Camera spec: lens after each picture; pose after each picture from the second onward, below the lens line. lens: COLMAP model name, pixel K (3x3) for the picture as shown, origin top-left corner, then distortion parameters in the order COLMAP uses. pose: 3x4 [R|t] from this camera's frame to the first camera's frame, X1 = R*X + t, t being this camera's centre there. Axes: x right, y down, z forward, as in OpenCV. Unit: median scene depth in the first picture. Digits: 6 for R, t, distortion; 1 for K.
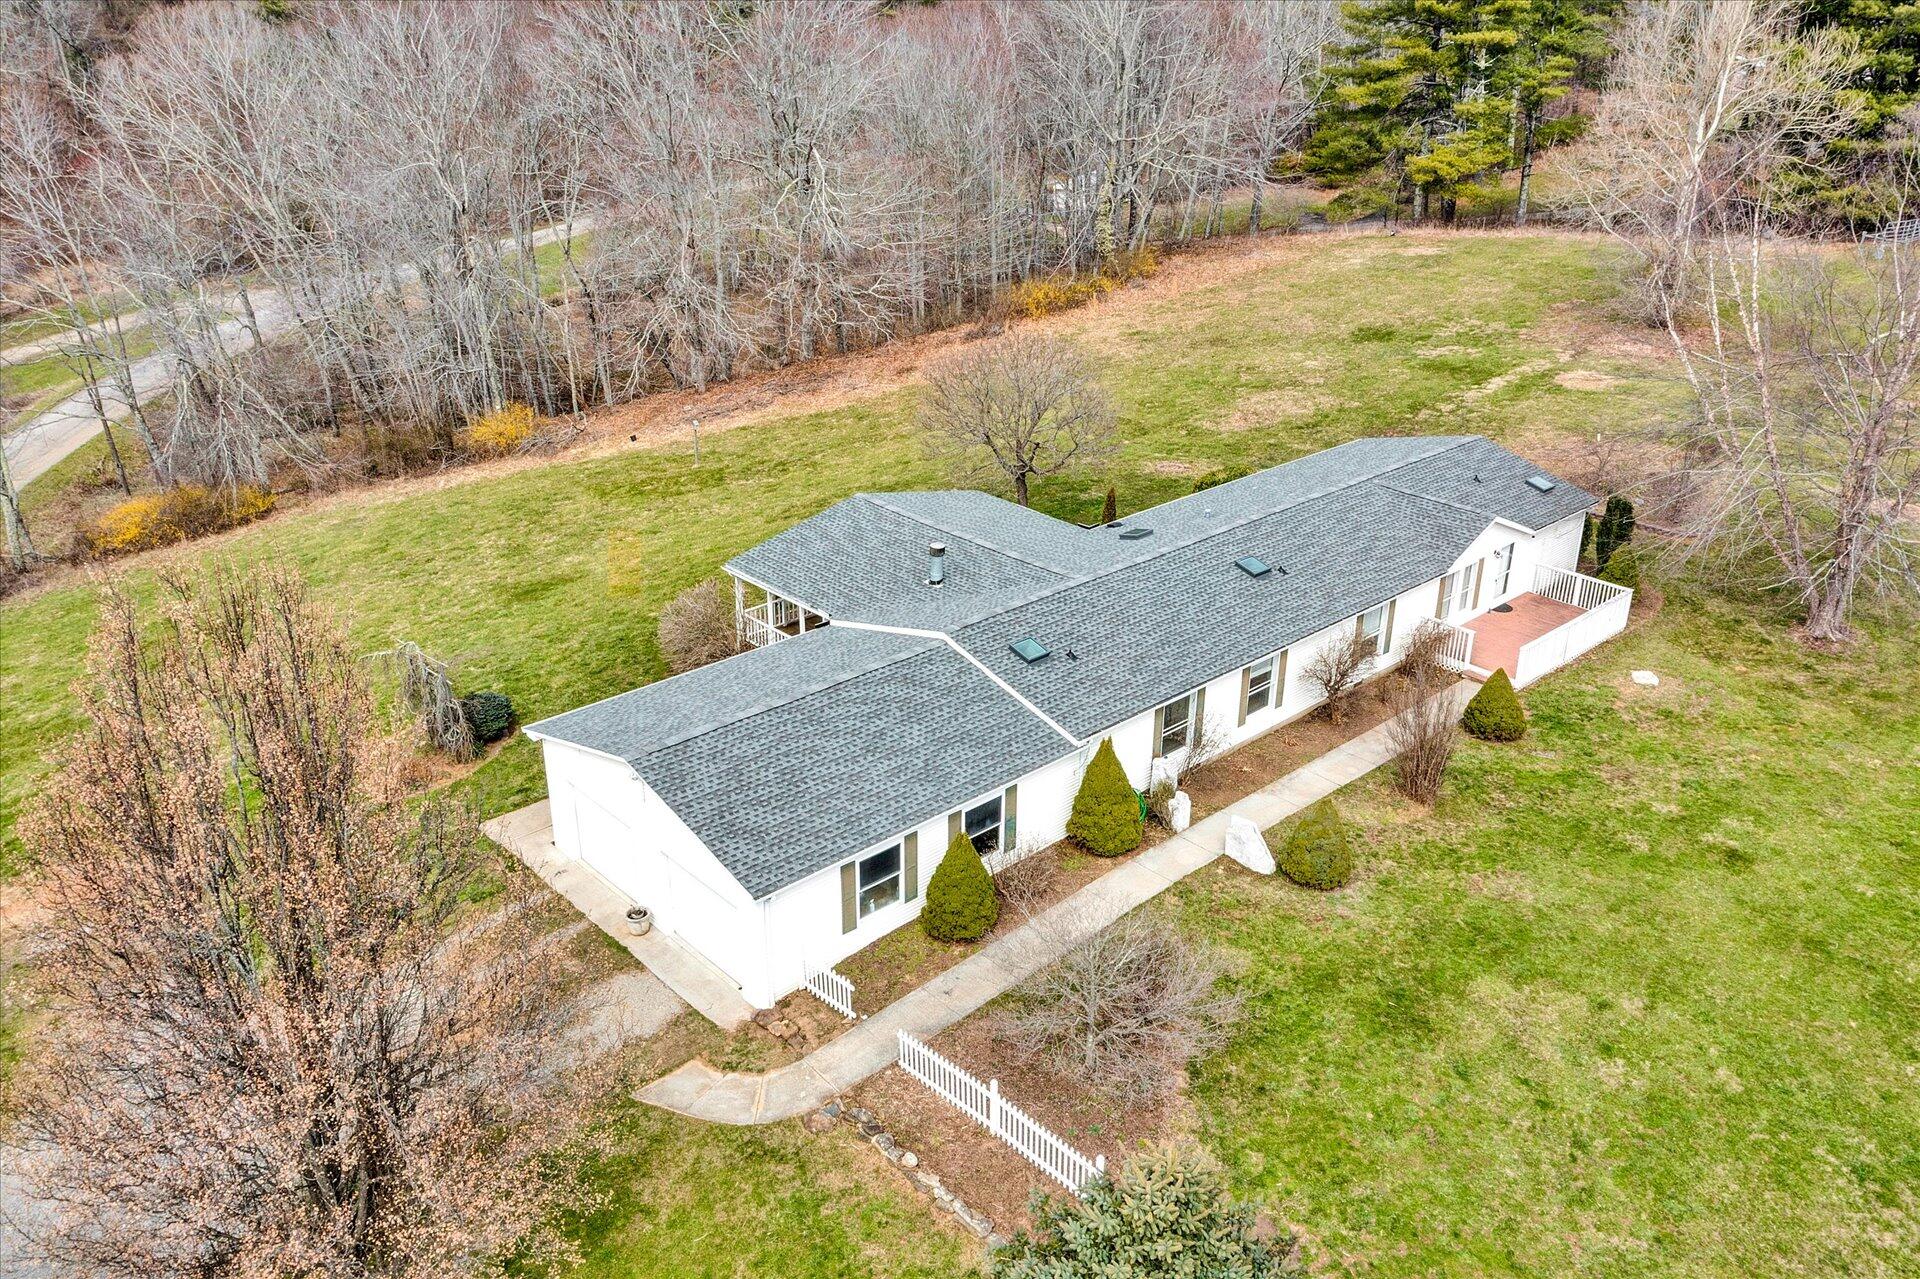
lens RADIAL K [[1514.9, 0, 968.0], [0, 1514.9, 640.8], [0, 0, 1]] dist [-0.002381, -0.000454]
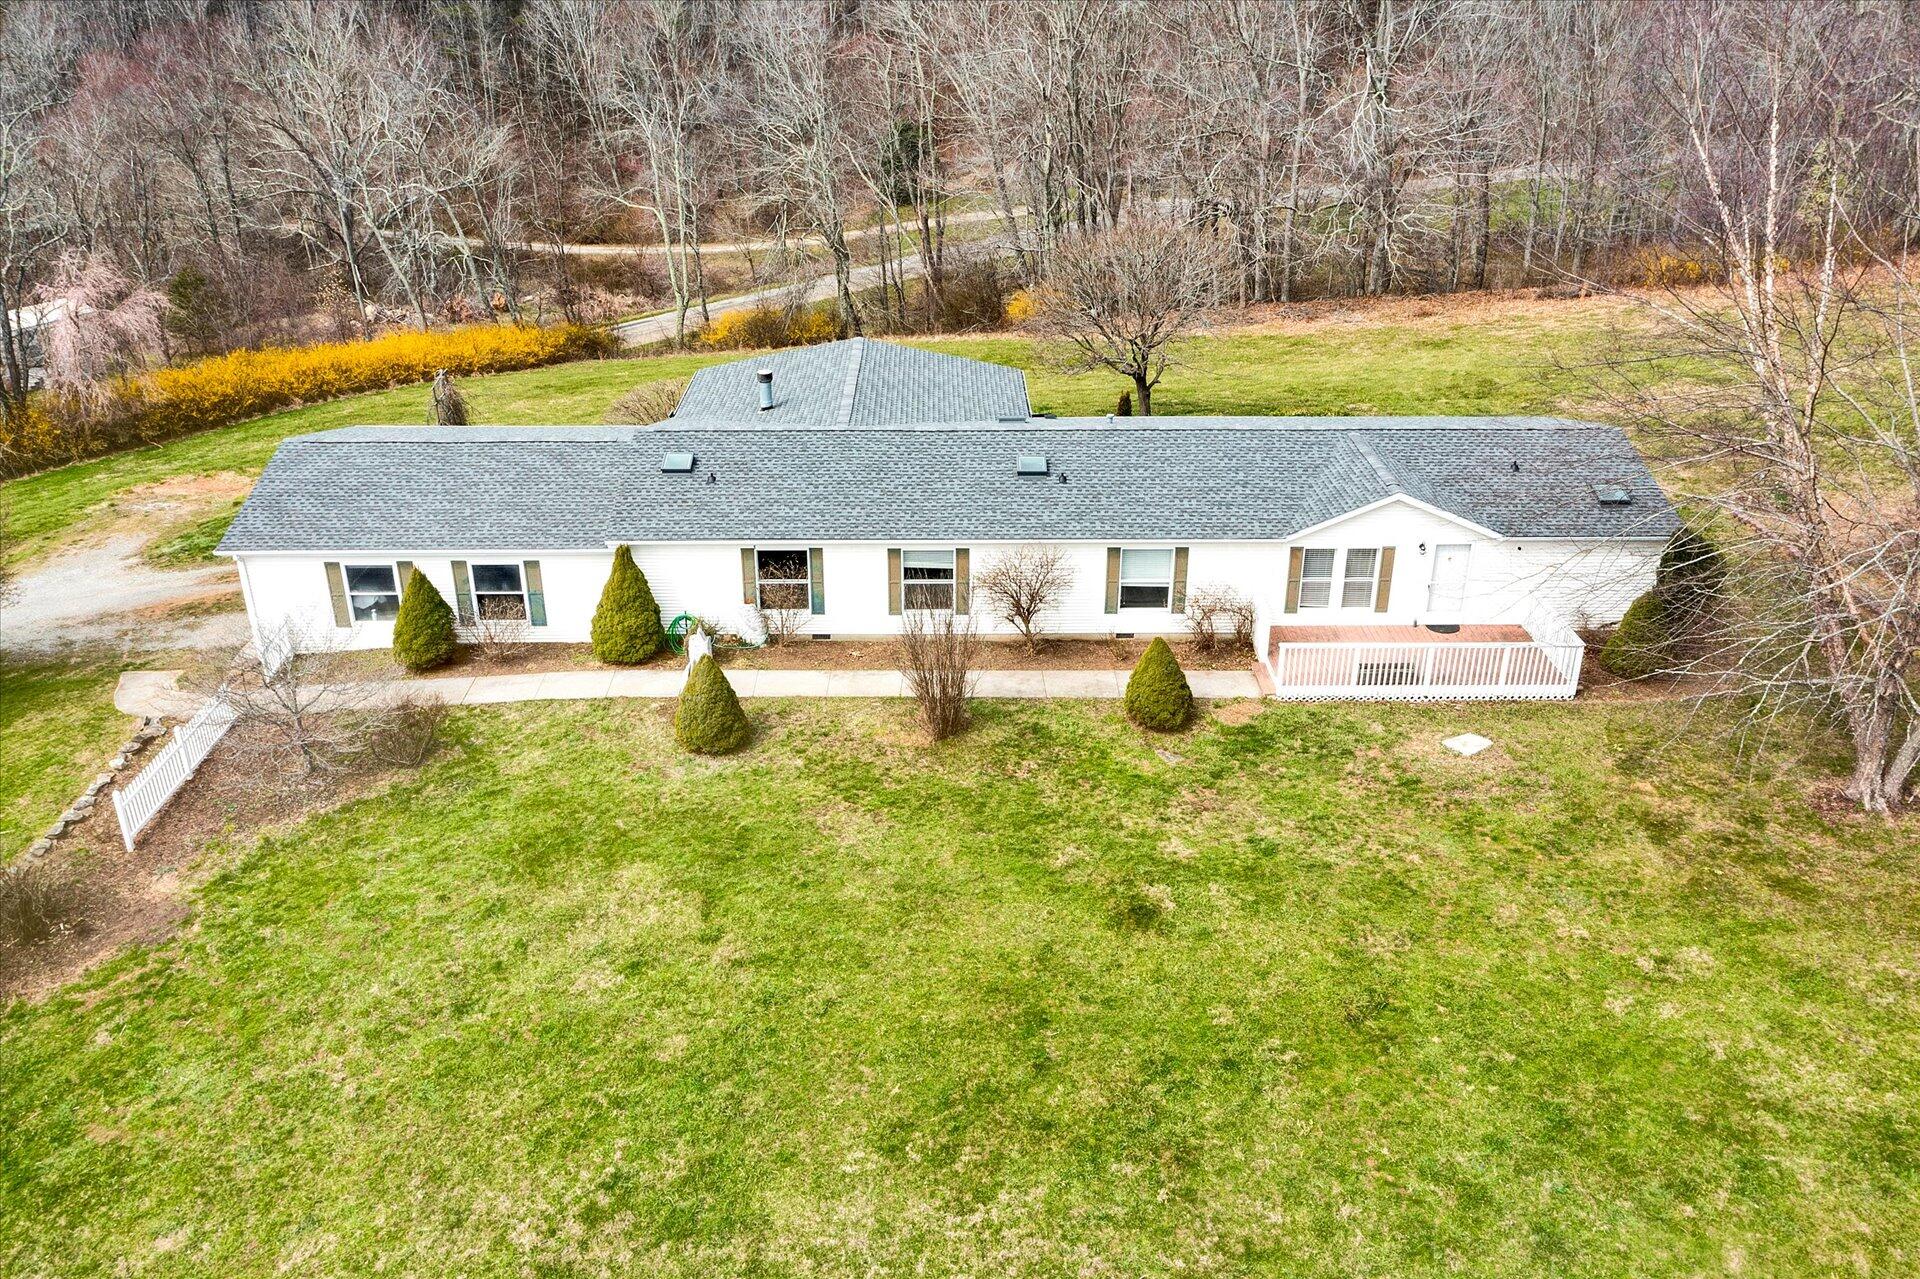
lens RADIAL K [[1514.9, 0, 959.4], [0, 1514.9, 639.0], [0, 0, 1]] dist [-0.002381, -0.000454]
pose [[0.741938, 0.282095, -0.608235, 0.856681], [-0.272270, 0.955778, 0.111162, -0.046585], [0.612696, 0.083129, 0.785935, 0.346052]]
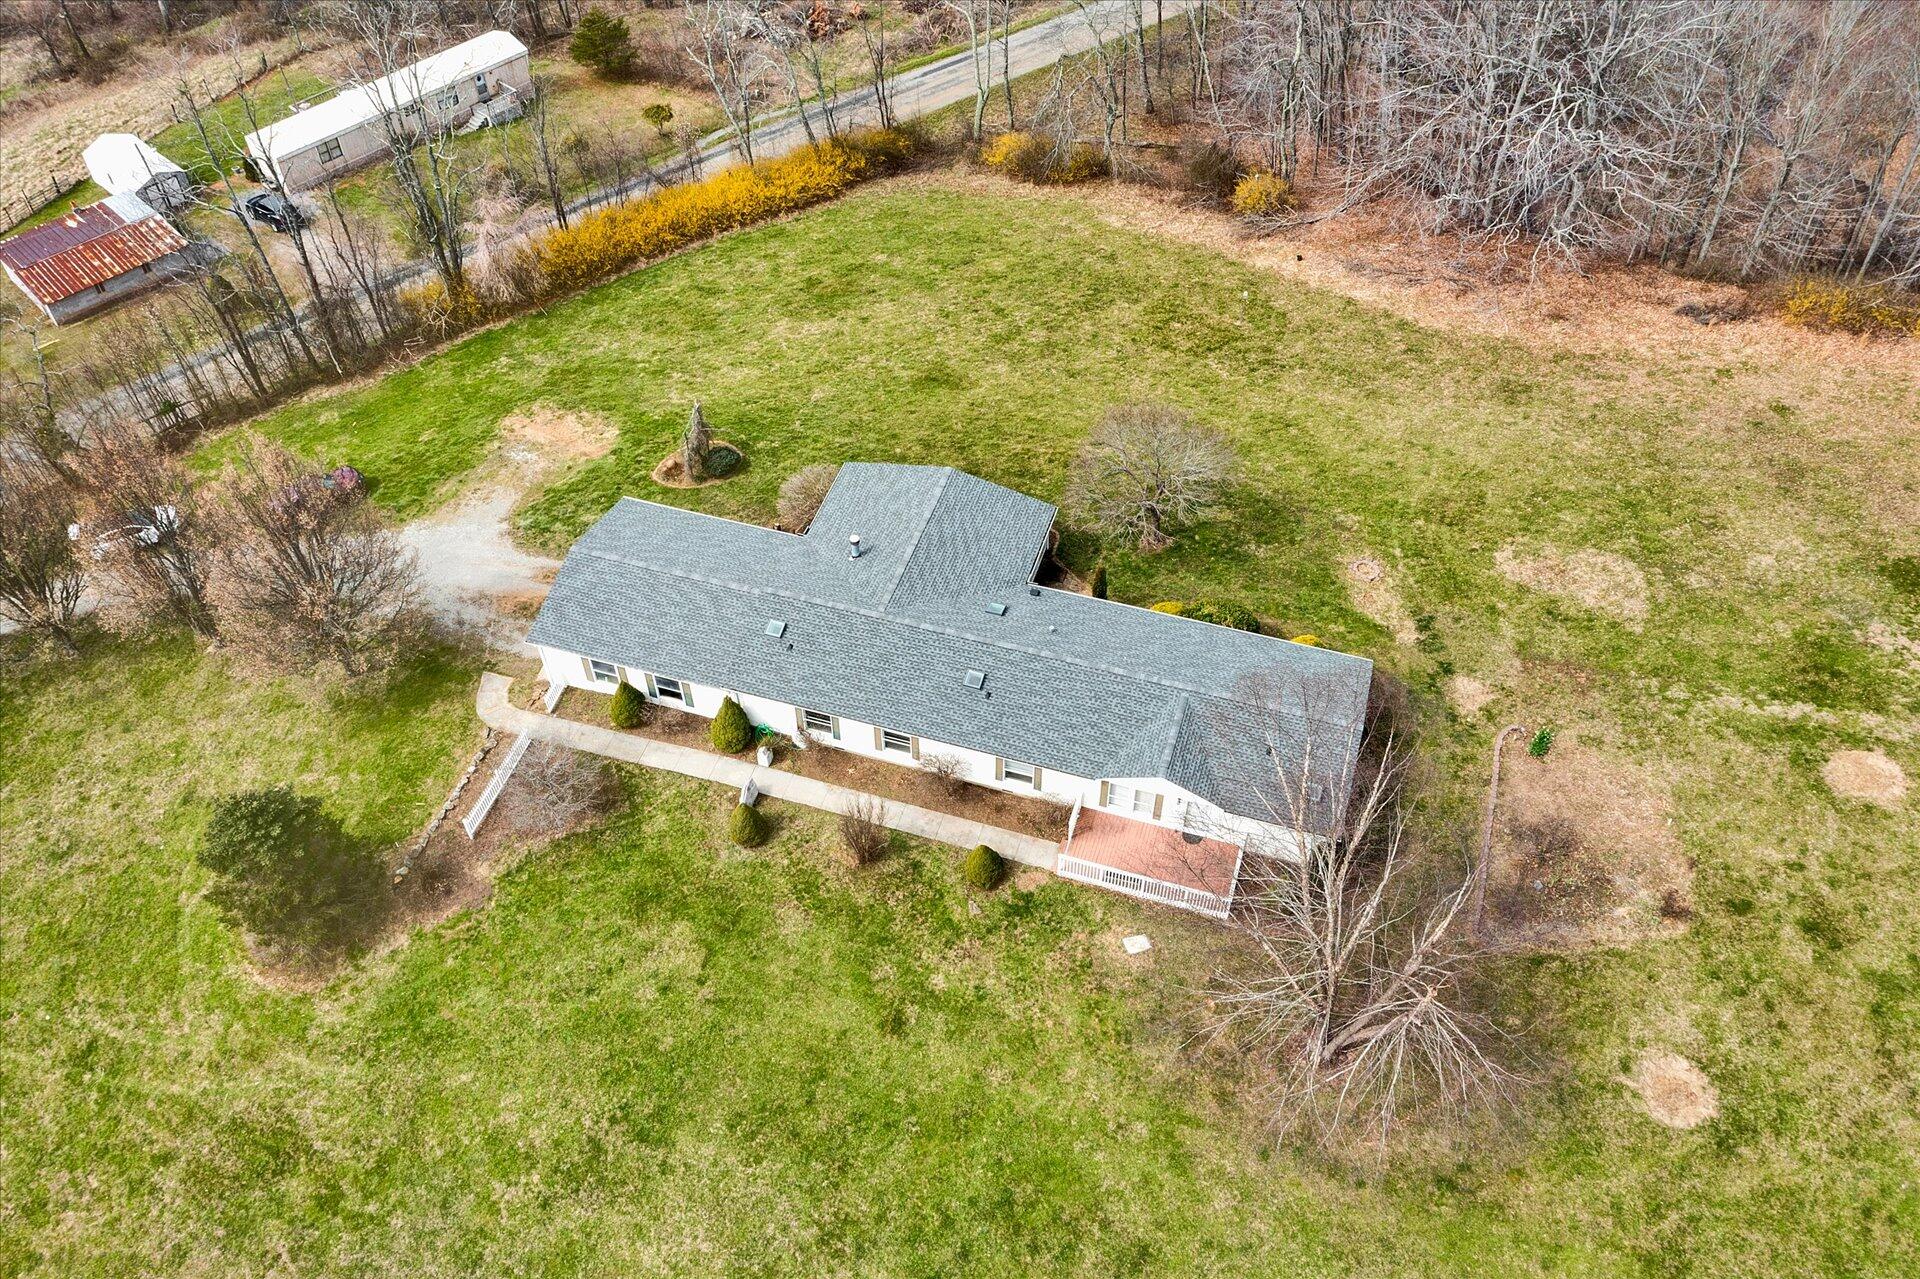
lens RADIAL K [[1514.9, 0, 960.9], [0, 1514.9, 635.1], [0, 0, 1]] dist [-0.002381, -0.000454]
pose [[0.493328, 0.639349, -0.589797, 1.195958], [-0.349442, 0.766598, 0.538718, -1.015511], [0.796566, -0.059665, 0.601600, 0.147644]]
